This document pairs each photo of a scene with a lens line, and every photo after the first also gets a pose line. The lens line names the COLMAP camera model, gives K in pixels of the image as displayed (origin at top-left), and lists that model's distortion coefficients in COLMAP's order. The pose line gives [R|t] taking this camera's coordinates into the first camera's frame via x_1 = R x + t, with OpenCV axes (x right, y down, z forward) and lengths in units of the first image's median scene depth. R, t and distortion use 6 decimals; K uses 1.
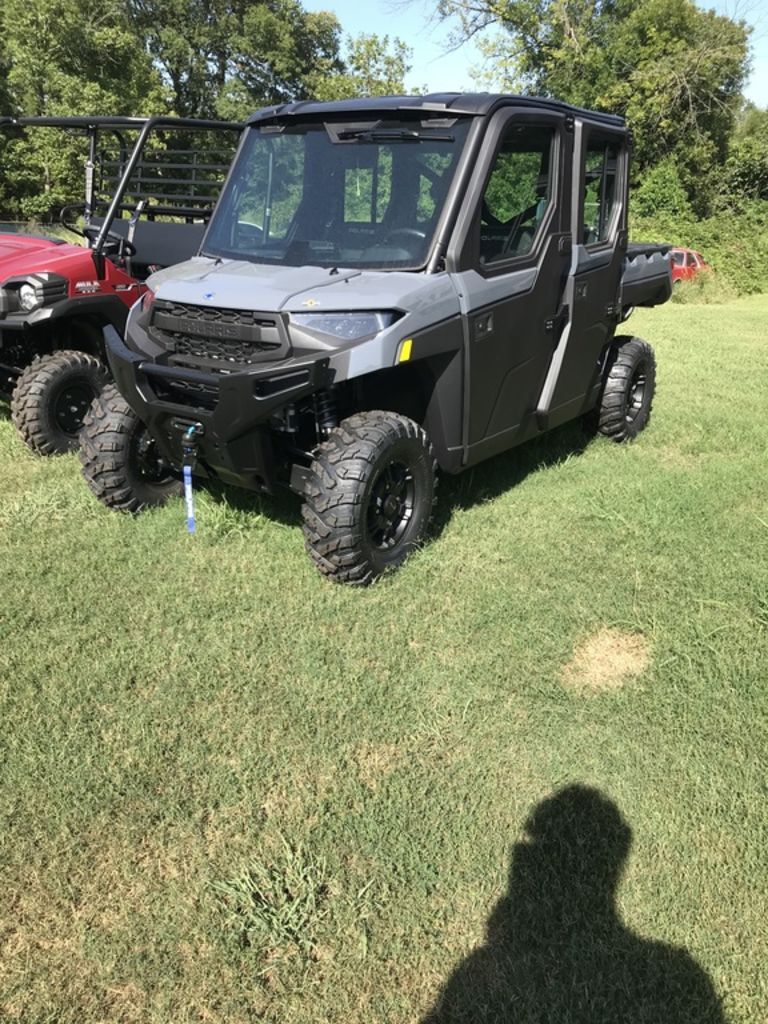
lens RADIAL K [[840.1, 0, 367.1], [0, 840.1, 513.8], [0, 0, 1]] dist [0.001975, 0.002660]
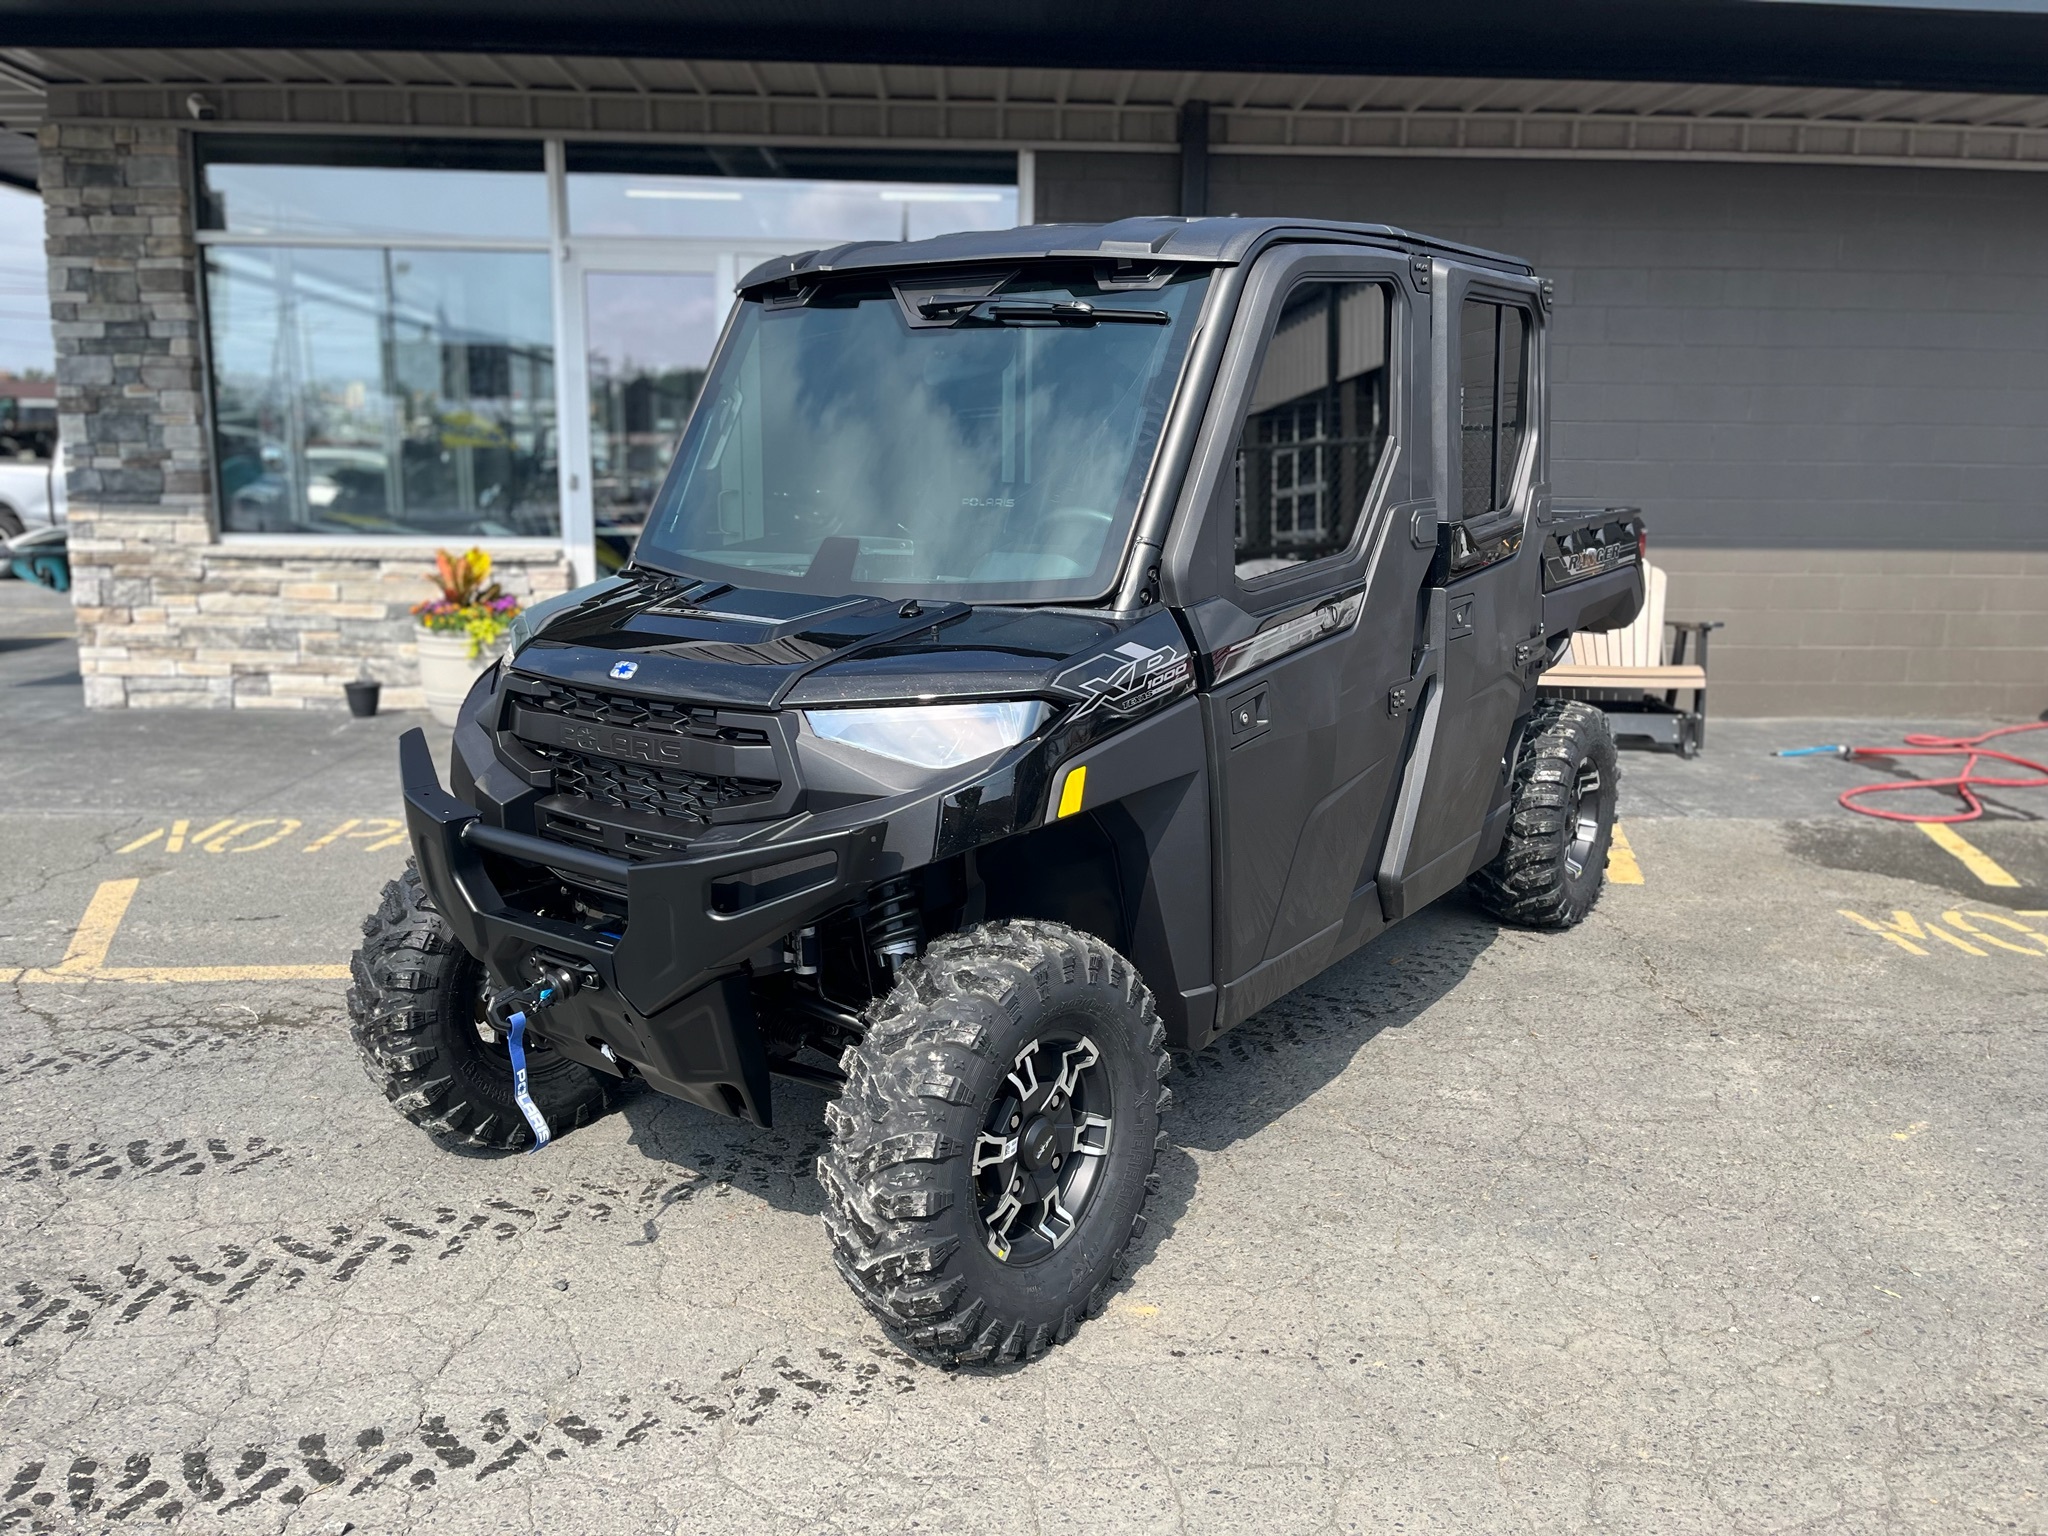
lens RADIAL K [[1642.8, 0, 1024.0], [0, 1642.8, 768.0], [0, 0, 1]] dist [0.112463, -0.136580]
pose [[0.999716, -0.023260, -0.005198, 0.022124], [0.022244, 0.988892, -0.146962, -0.069713], [0.008559, 0.146804, 0.989129, 0.139953]]
